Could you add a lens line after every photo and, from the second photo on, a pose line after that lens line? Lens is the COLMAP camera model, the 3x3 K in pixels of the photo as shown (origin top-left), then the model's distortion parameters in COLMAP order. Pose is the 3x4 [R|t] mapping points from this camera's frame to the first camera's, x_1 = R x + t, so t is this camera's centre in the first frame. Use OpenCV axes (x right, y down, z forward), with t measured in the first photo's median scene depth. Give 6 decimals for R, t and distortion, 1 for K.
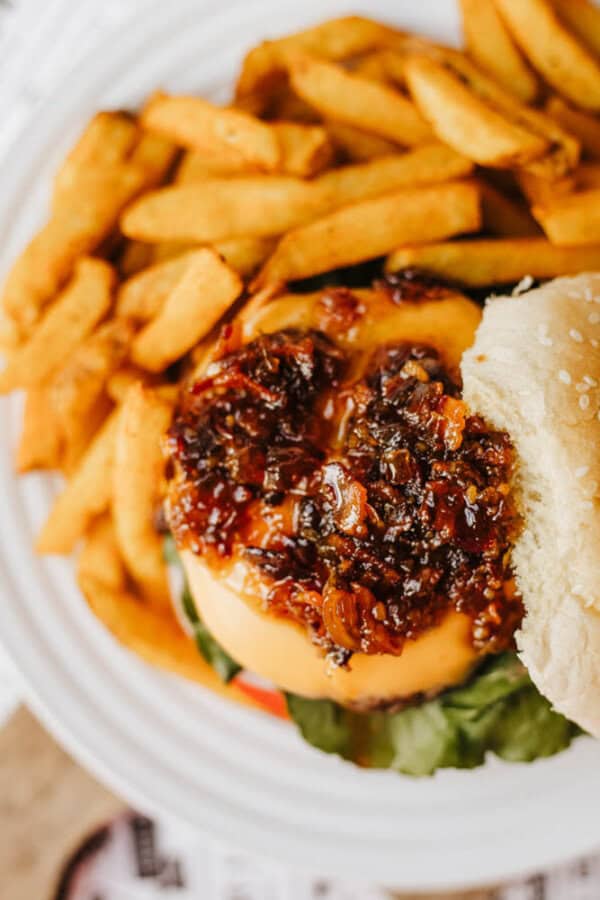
lens RADIAL K [[1534.8, 0, 300.0], [0, 1534.8, 450.0], [0, 0, 1]] dist [-0.021284, -0.909409]
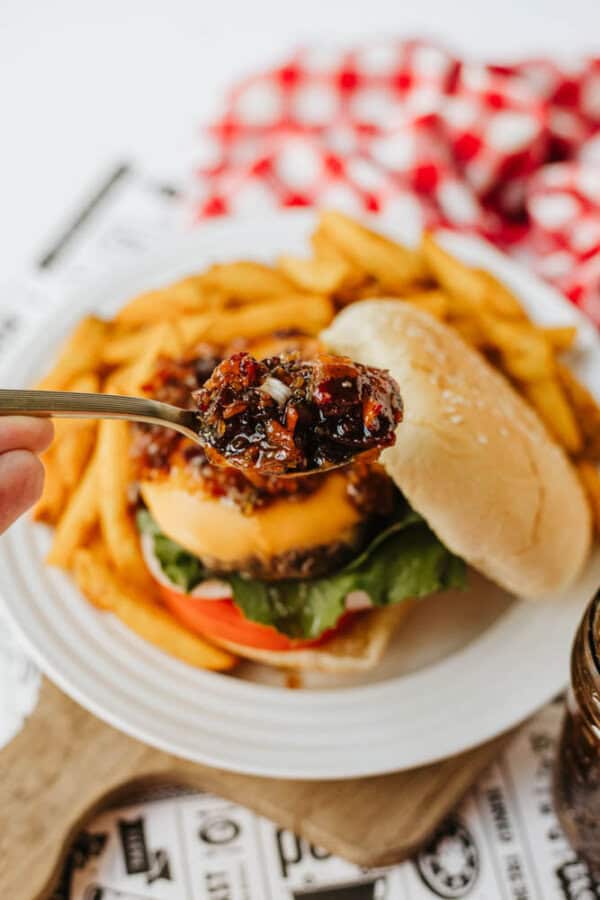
lens RADIAL K [[1534.8, 0, 300.0], [0, 1534.8, 450.0], [0, 0, 1]] dist [-0.021284, -0.909409]
pose [[0.994465, -0.095124, 0.044626, 0.004214], [0.102882, 0.795279, -0.597450, 0.885063], [0.021342, 0.598735, 0.800663, -0.162319]]
